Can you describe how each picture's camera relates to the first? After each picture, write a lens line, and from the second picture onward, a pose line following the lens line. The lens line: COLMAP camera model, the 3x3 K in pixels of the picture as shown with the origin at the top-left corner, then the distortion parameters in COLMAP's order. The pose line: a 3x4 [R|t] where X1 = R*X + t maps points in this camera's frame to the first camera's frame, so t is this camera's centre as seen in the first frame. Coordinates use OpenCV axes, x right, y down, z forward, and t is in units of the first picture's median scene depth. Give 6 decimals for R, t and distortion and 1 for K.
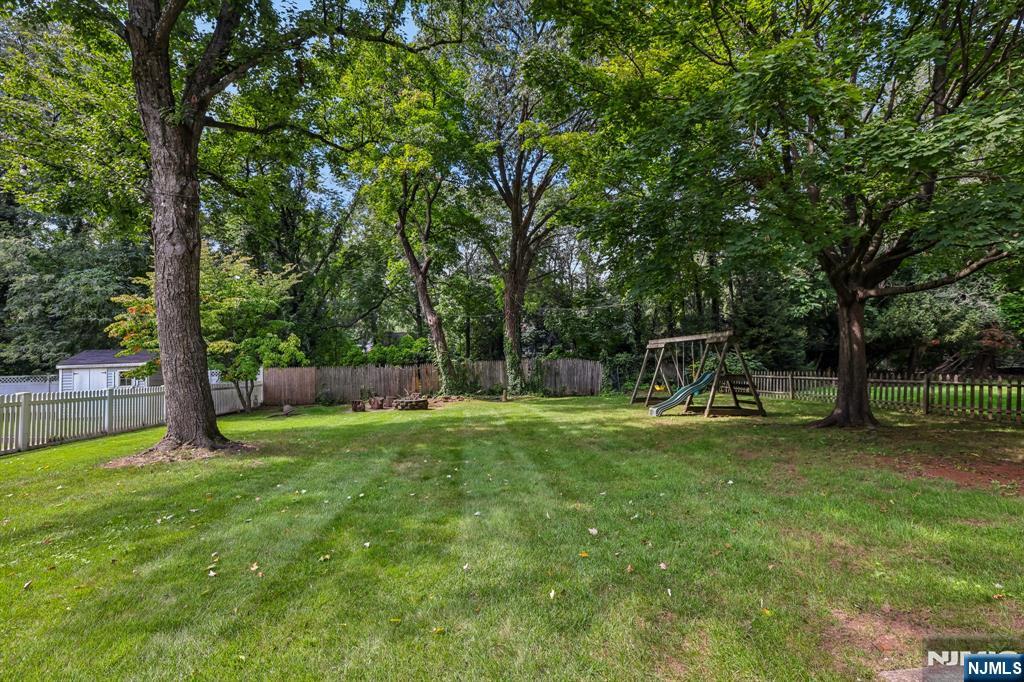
lens RADIAL K [[477.4, 0, 512.0], [0, 477.4, 341.0], [0, 0, 1]] dist [-0.000942, 0.000039]
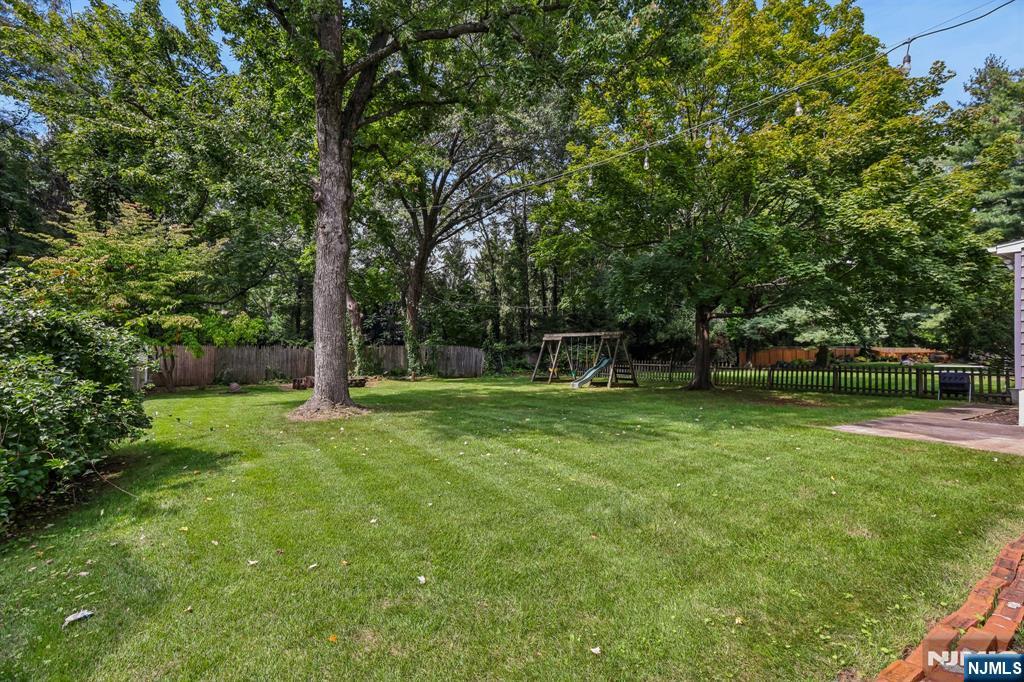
lens RADIAL K [[477.4, 0, 512.0], [0, 477.4, 341.0], [0, 0, 1]] dist [-0.000942, 0.000039]
pose [[0.892862, 0.038467, 0.448685, -0.311627], [-0.049011, 0.998727, 0.011906, 0.005209], [-0.447656, -0.032620, 0.893611, -0.112701]]
